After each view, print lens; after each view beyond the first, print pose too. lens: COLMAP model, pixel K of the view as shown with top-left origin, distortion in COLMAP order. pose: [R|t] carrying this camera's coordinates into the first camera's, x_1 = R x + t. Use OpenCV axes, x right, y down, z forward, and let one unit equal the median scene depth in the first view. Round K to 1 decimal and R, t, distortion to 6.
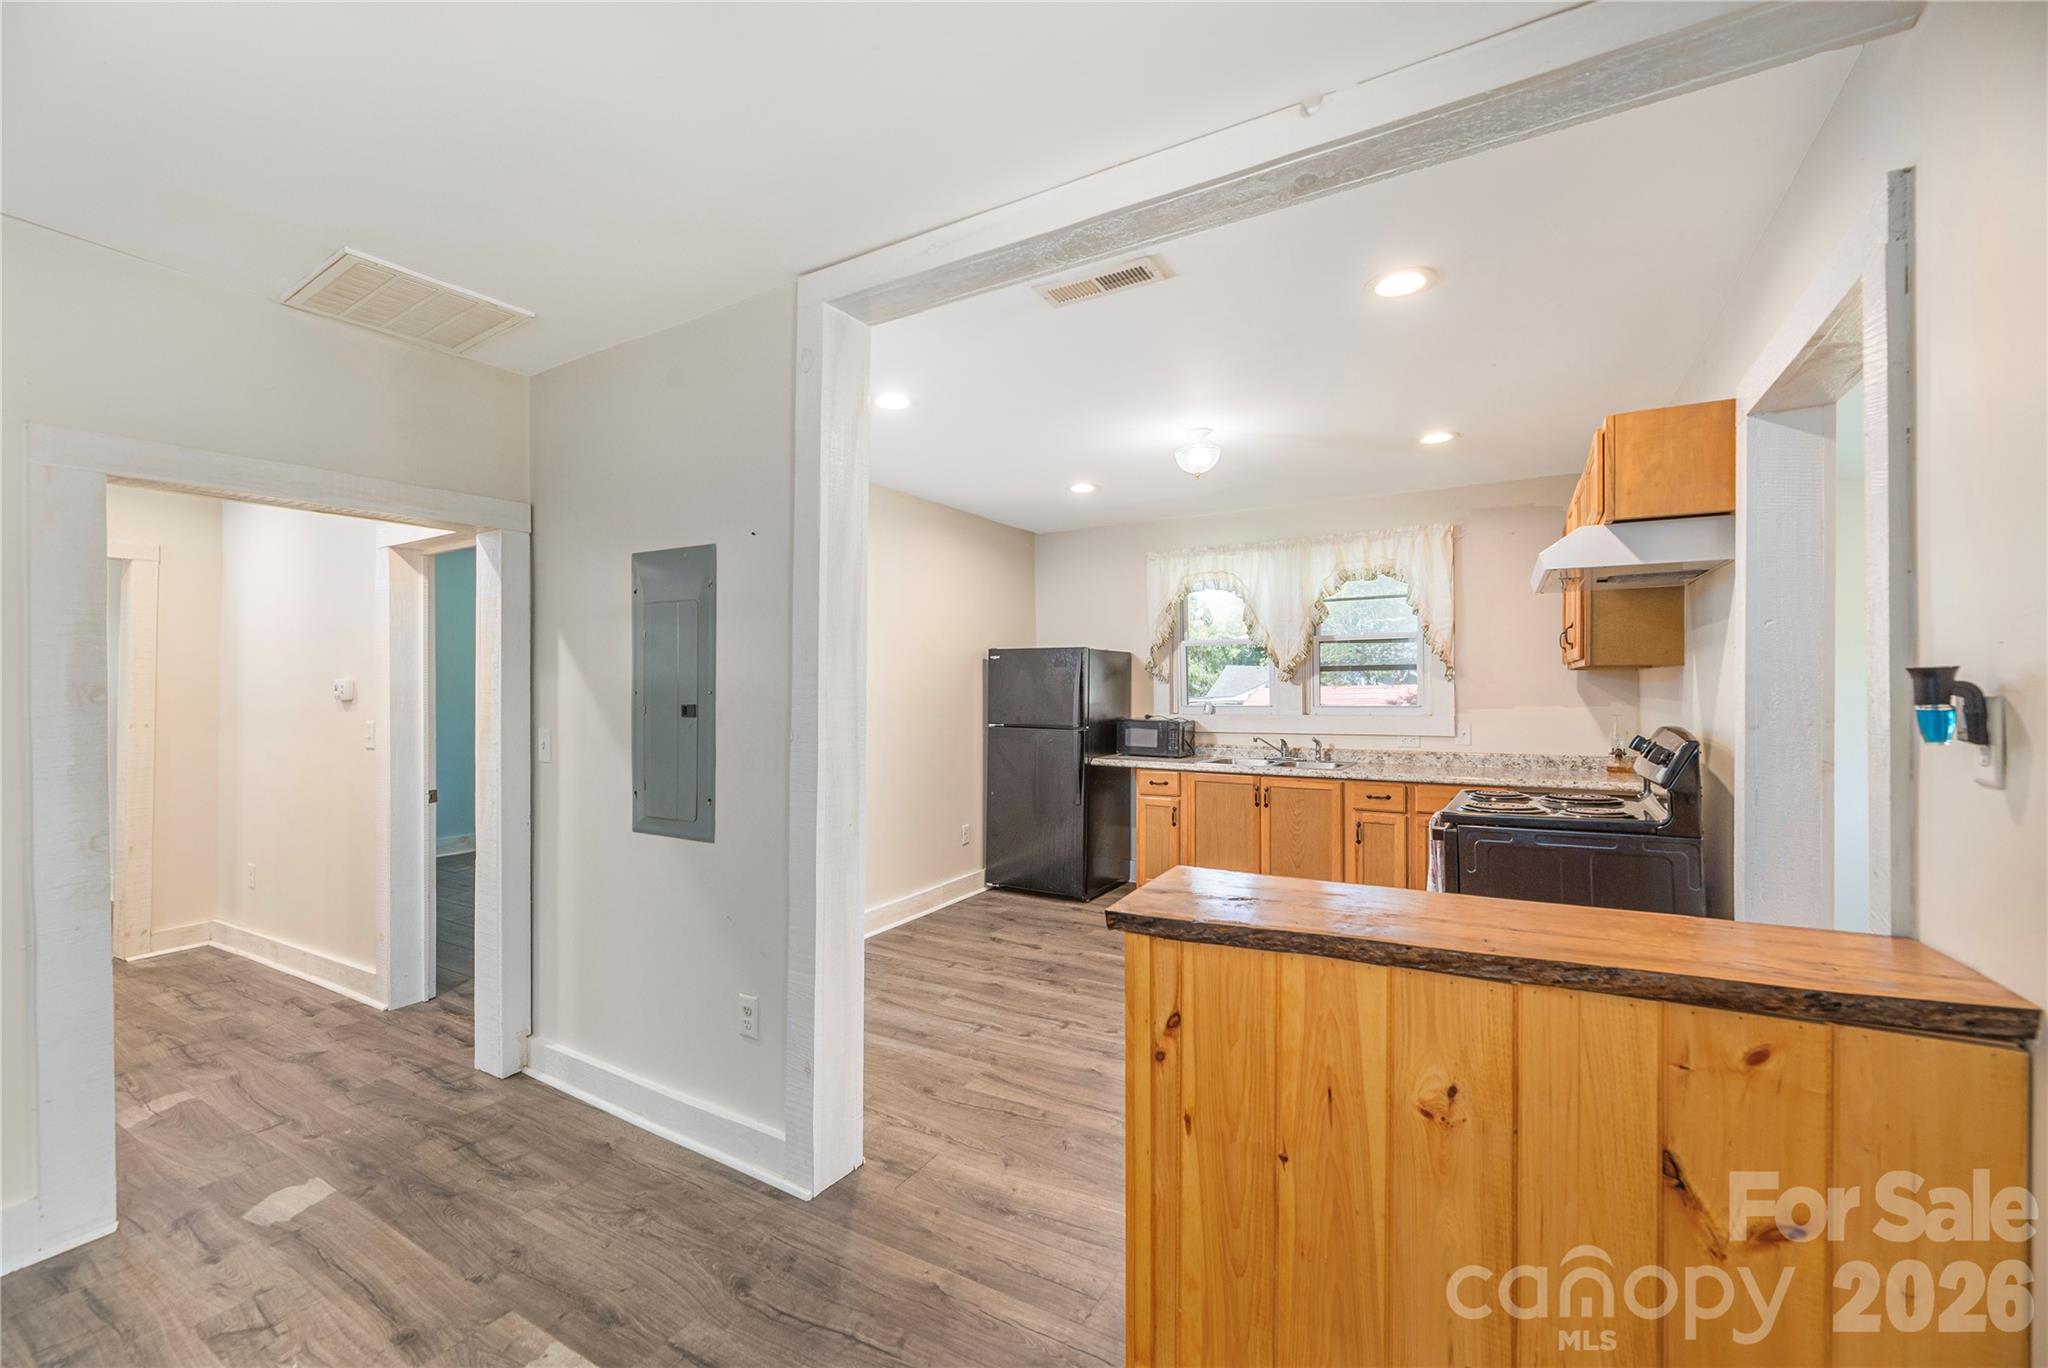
lens RADIAL K [[839.0, 0, 1023.3], [0, 839.0, 685.1], [0, 0, 1]] dist [-0.001874, 0.000093]
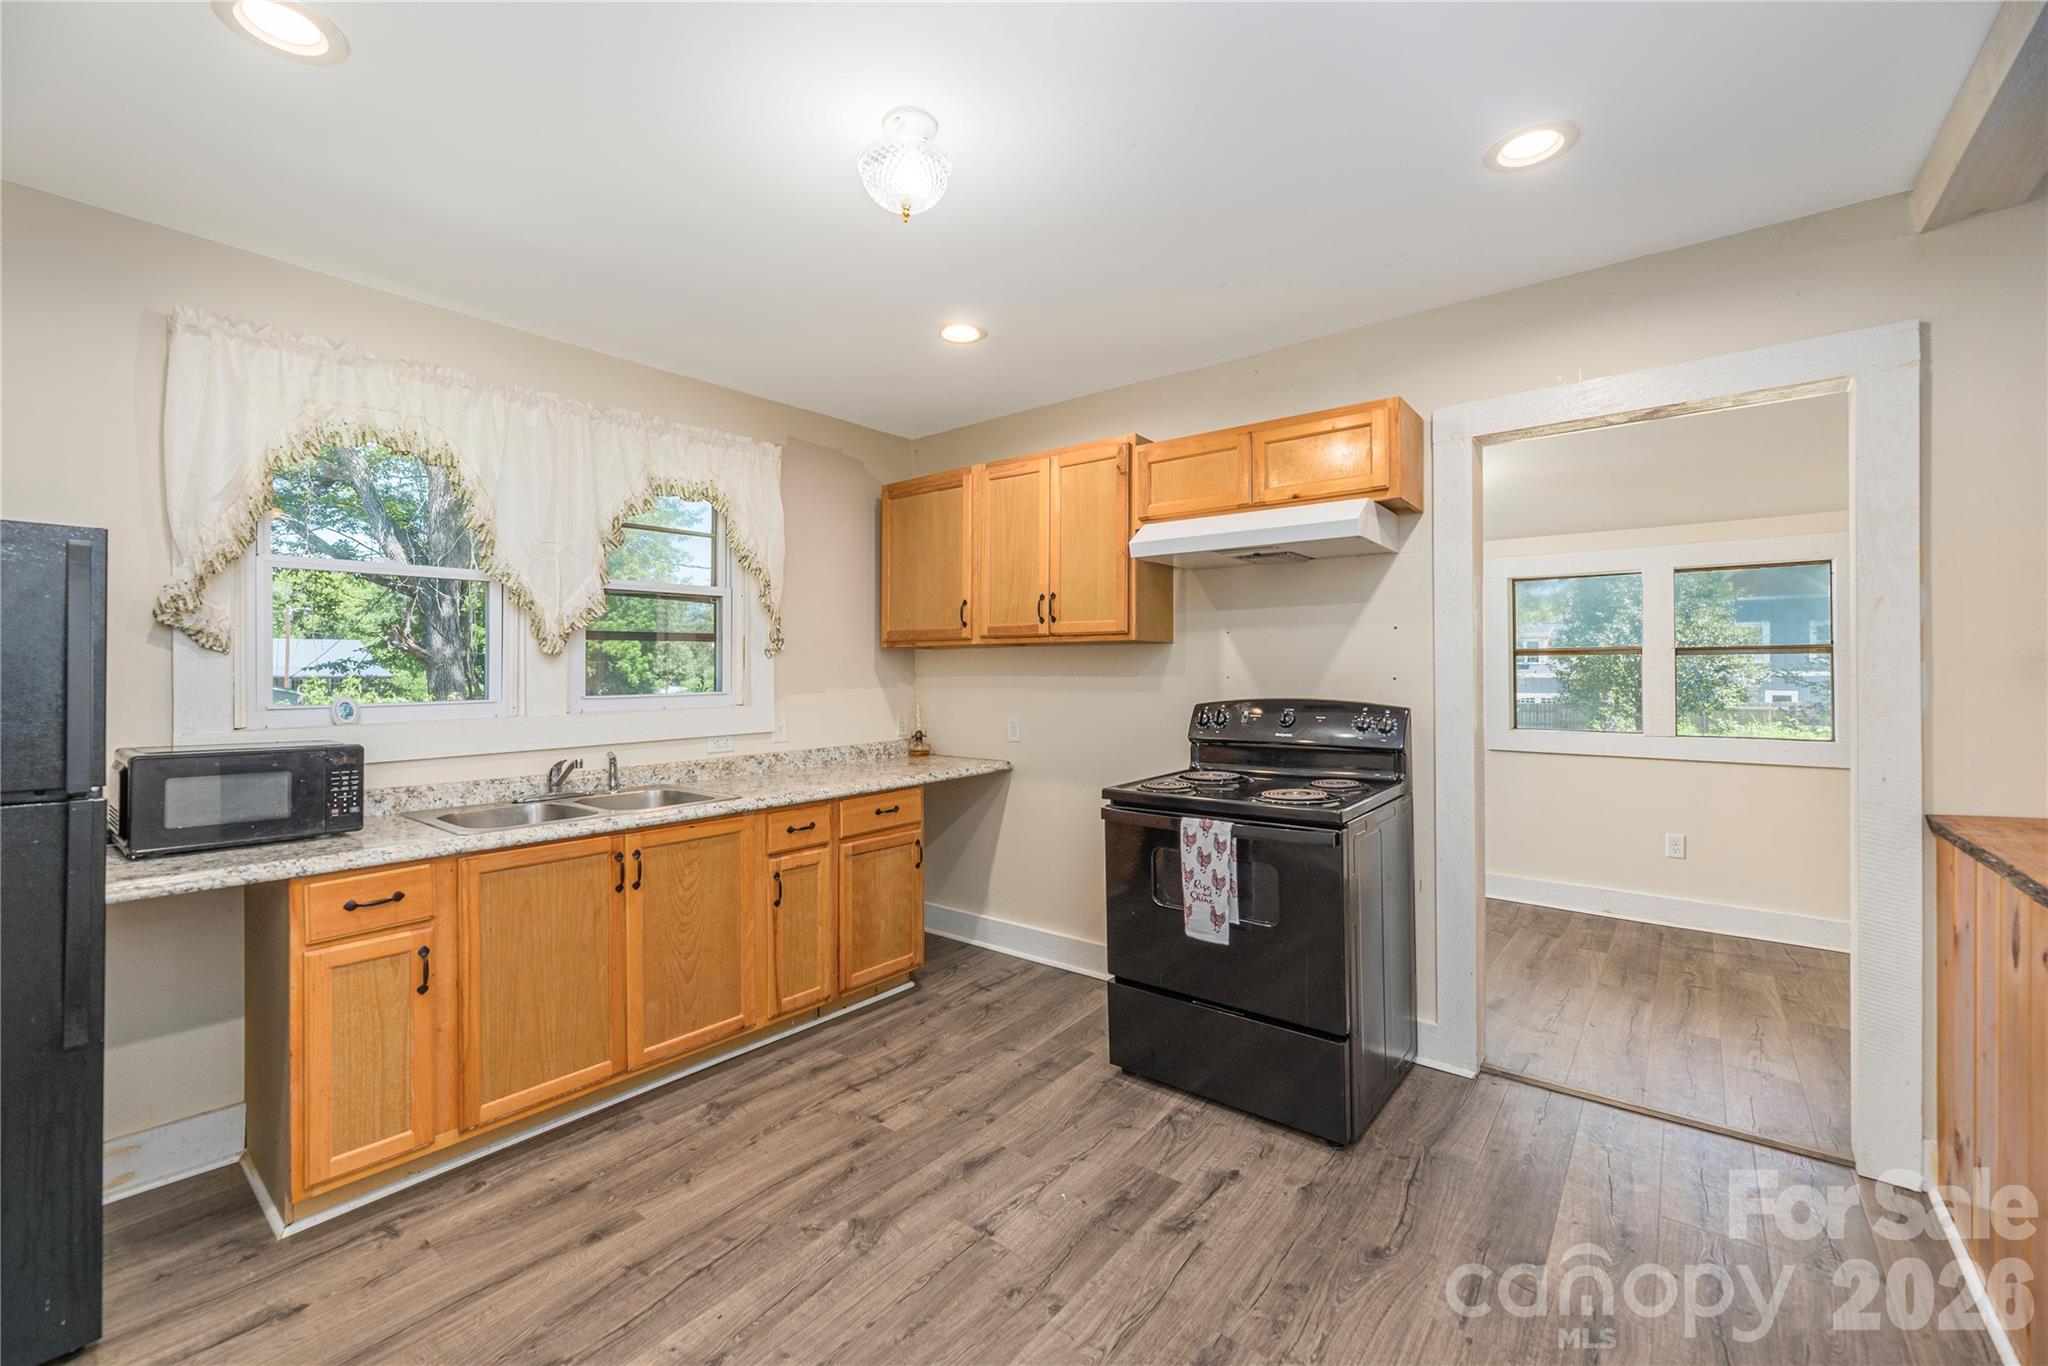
lens RADIAL K [[839.0, 0, 1017.9], [0, 839.0, 677.9], [0, 0, 1]] dist [-0.001874, 0.000093]
pose [[0.137355, -0.006795, 0.990499, -0.373649], [0.002419, 0.999976, 0.006525, 0.015262], [-0.990519, 0.001500, 0.137368, 1.252631]]
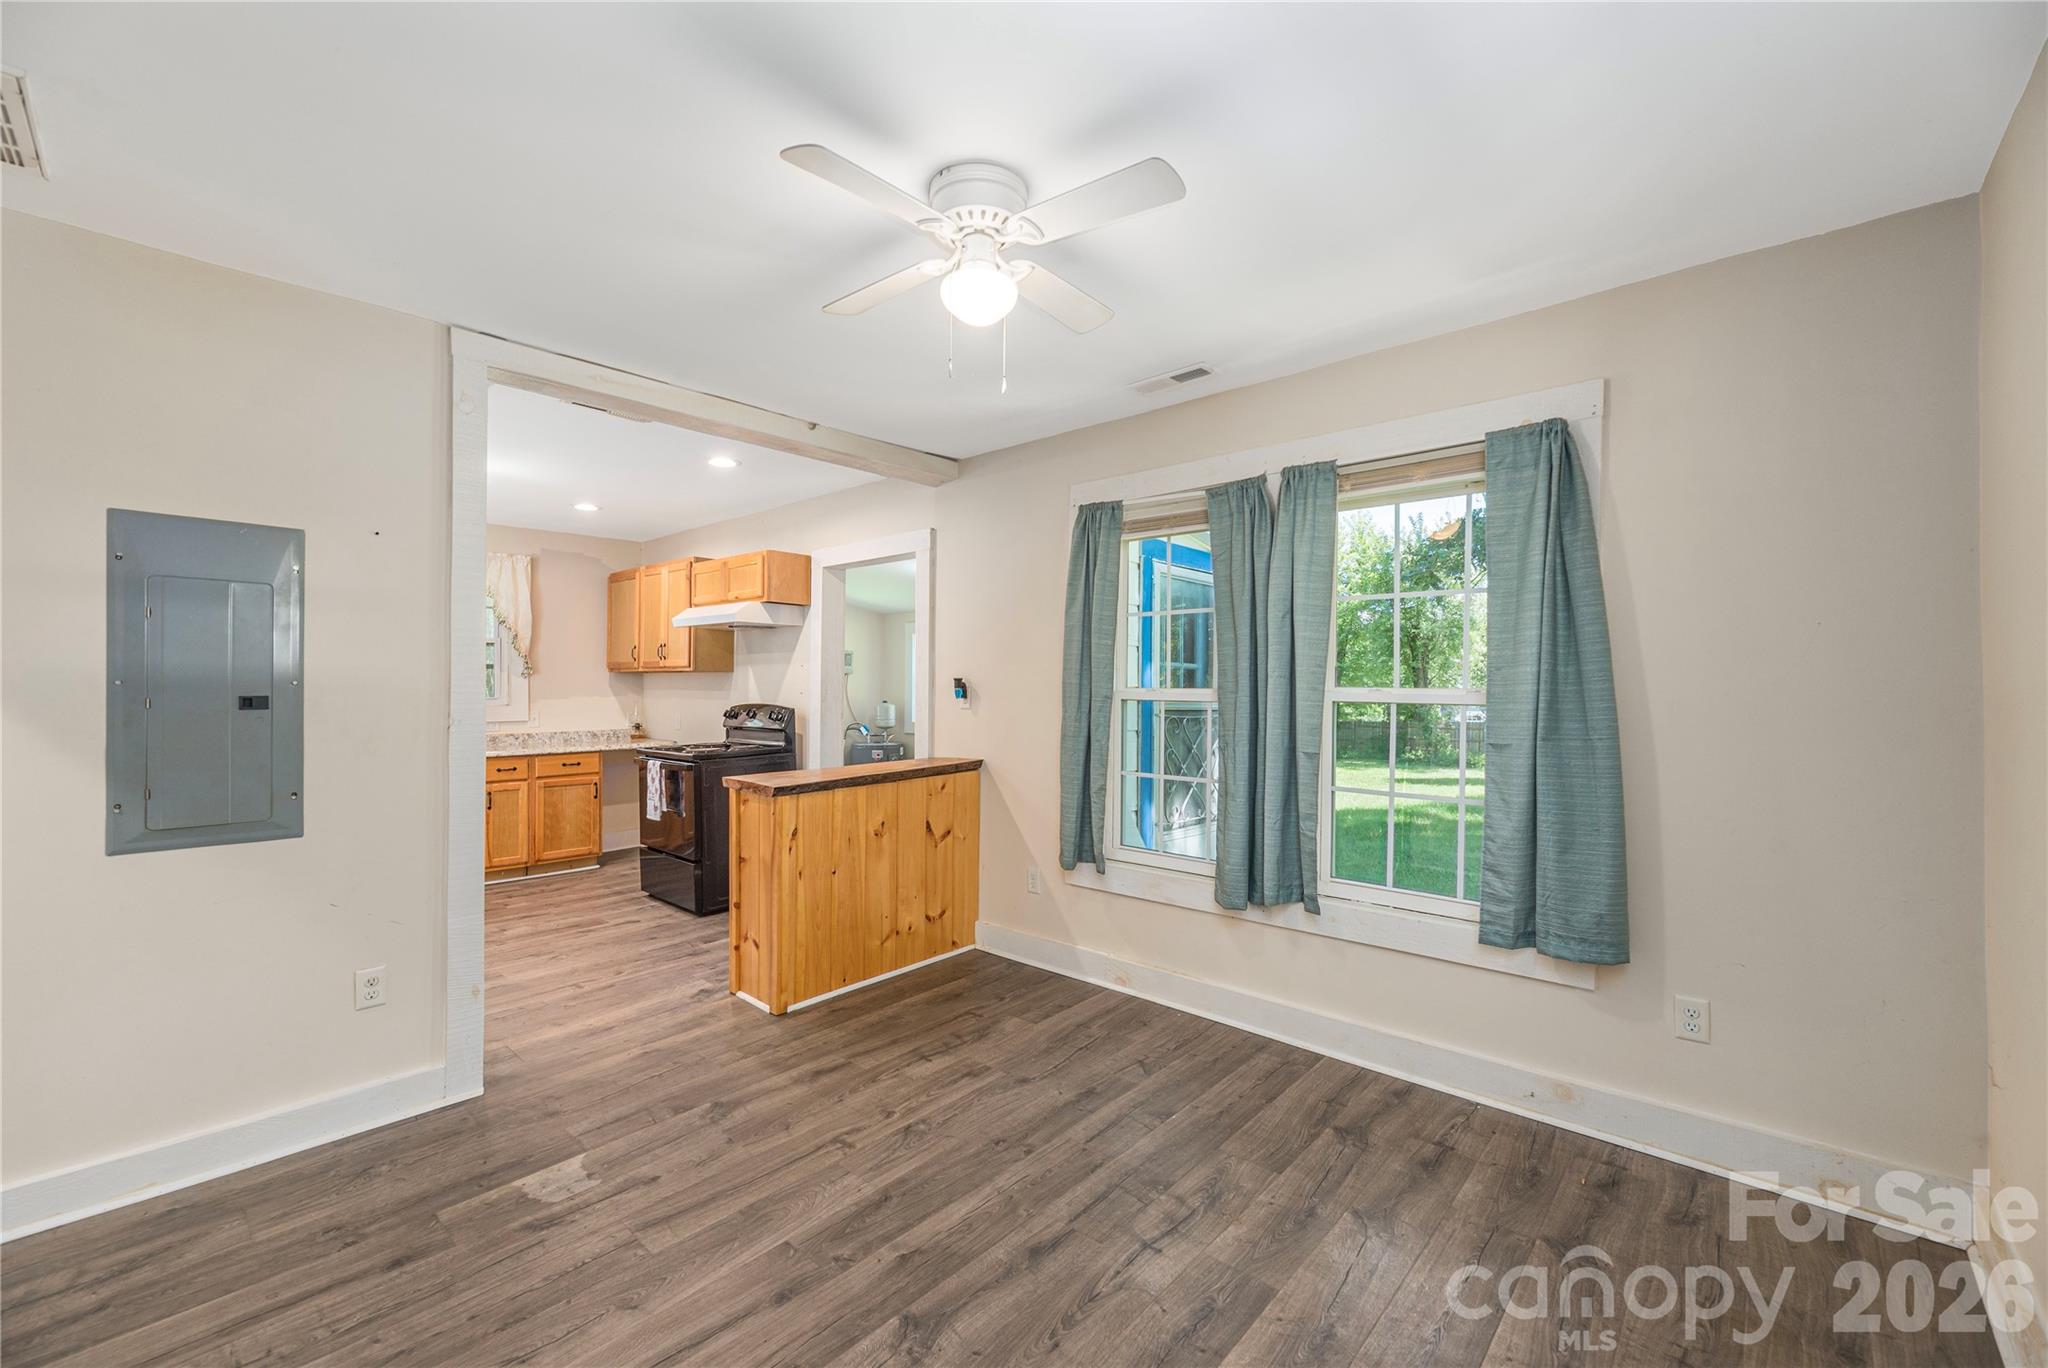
lens RADIAL K [[839.0, 0, 1022.7], [0, 839.0, 691.2], [0, 0, 1]] dist [-0.001874, 0.000093]
pose [[0.196575, -0.002534, 0.980486, -1.128582], [-0.007534, 0.999963, 0.004094, 0.007528], [-0.980460, -0.008191, 0.196549, -0.016903]]
